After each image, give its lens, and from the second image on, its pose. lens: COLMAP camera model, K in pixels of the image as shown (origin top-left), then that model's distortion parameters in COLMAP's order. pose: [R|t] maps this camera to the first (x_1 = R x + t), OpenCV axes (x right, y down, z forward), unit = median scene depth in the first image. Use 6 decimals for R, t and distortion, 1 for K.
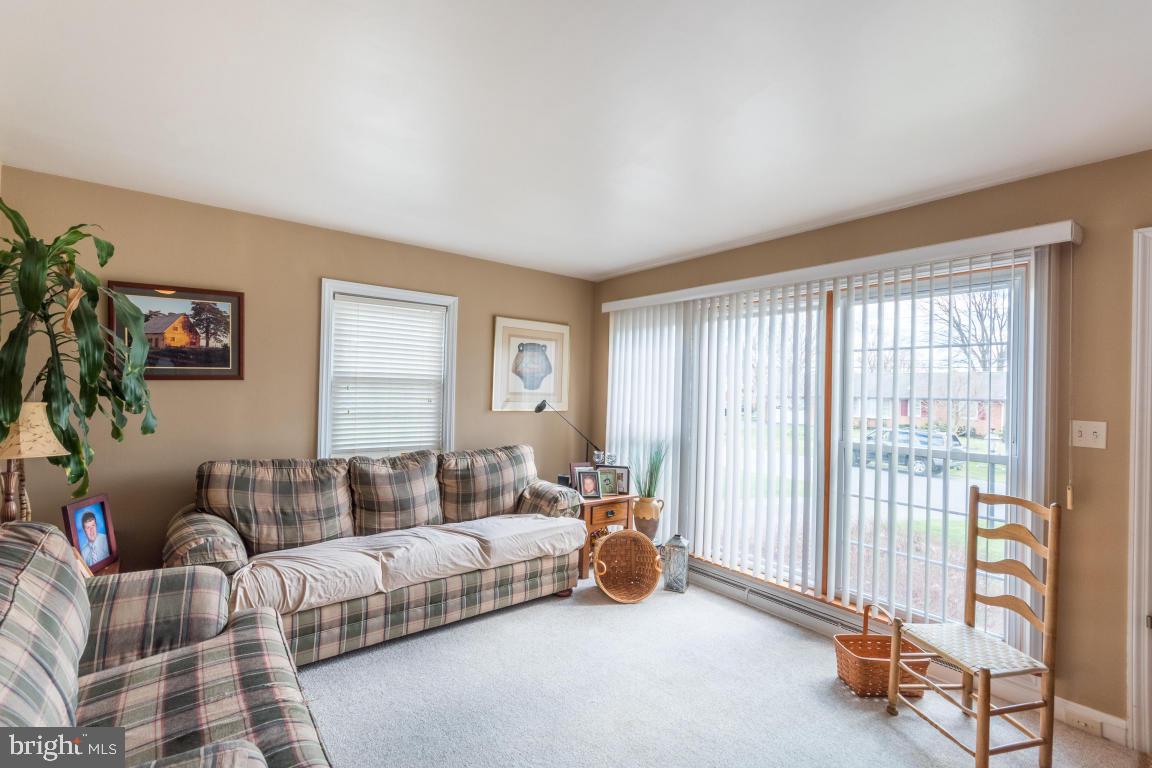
lens RADIAL K [[527.1, 0, 568.8], [0, 527.1, 380.1], [0, 0, 1]] dist [0.002089, 0.001062]
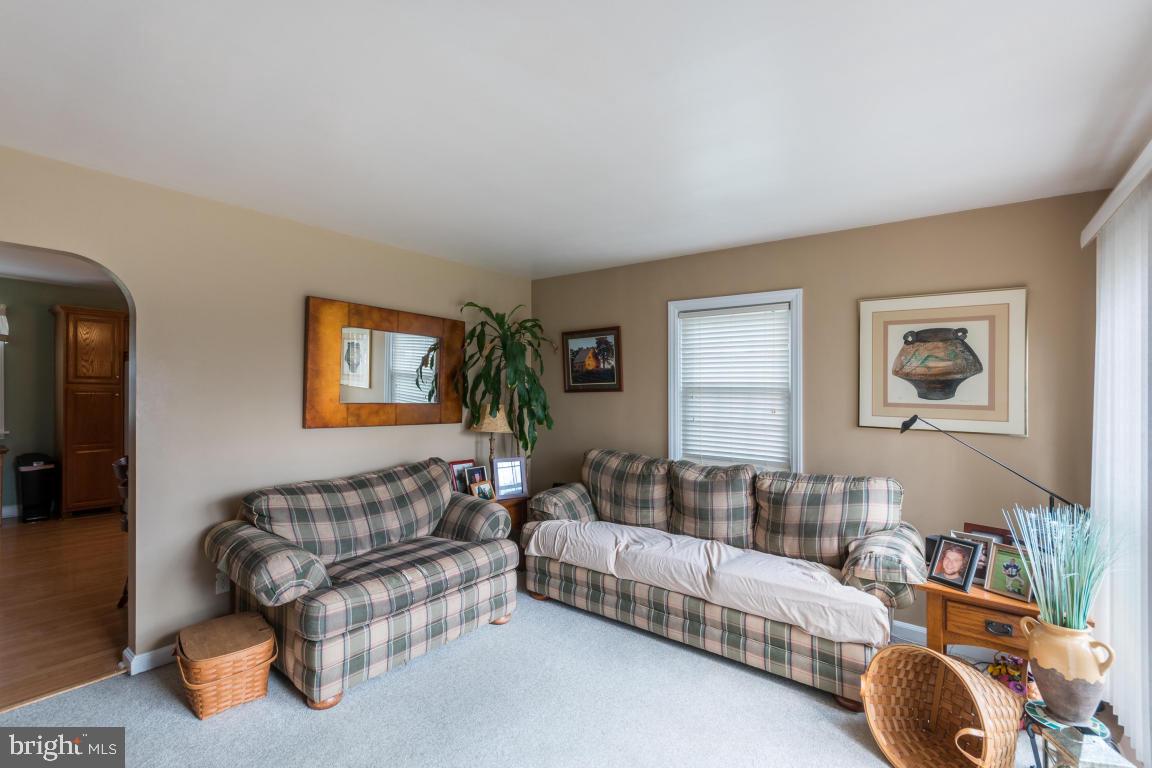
lens RADIAL K [[527.1, 0, 573.9], [0, 527.1, 385.7], [0, 0, 1]] dist [0.002089, 0.001062]
pose [[0.224669, -0.026918, -0.974063, 0.614871], [0.010277, 0.999628, -0.025254, 0.016687], [0.974381, -0.004336, 0.224863, 0.546530]]
